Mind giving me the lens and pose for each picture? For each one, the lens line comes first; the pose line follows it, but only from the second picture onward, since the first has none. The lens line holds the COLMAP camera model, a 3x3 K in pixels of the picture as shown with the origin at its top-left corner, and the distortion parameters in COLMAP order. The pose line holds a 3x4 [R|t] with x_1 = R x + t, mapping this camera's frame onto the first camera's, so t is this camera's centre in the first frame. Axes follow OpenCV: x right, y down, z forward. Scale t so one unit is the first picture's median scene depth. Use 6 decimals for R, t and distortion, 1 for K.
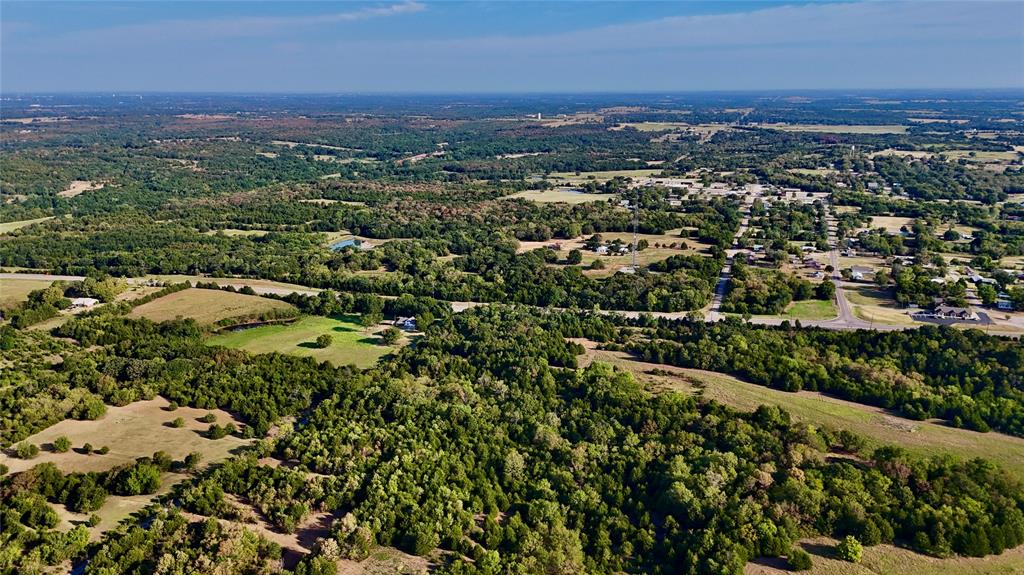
lens RADIAL K [[747.5, 0, 512.0], [0, 747.5, 287.5], [0, 0, 1]] dist [0.084050, -0.090765]
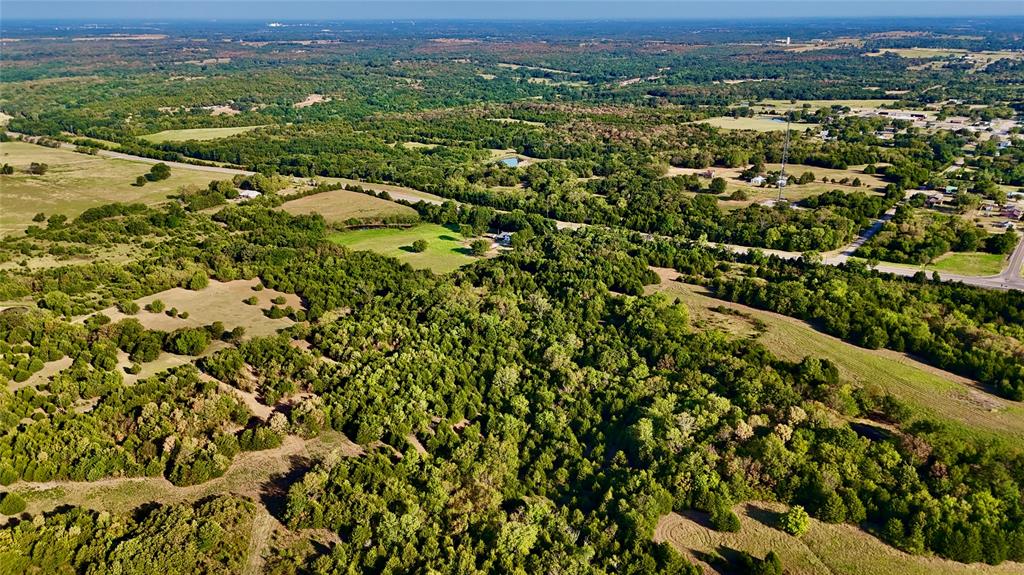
lens RADIAL K [[747.5, 0, 512.0], [0, 747.5, 287.5], [0, 0, 1]] dist [0.084050, -0.090765]
pose [[0.948169, 0.109254, -0.298395, 0.160496], [-0.082373, 0.991444, 0.101263, 0.011591], [0.306906, -0.071435, 0.949055, 0.051684]]
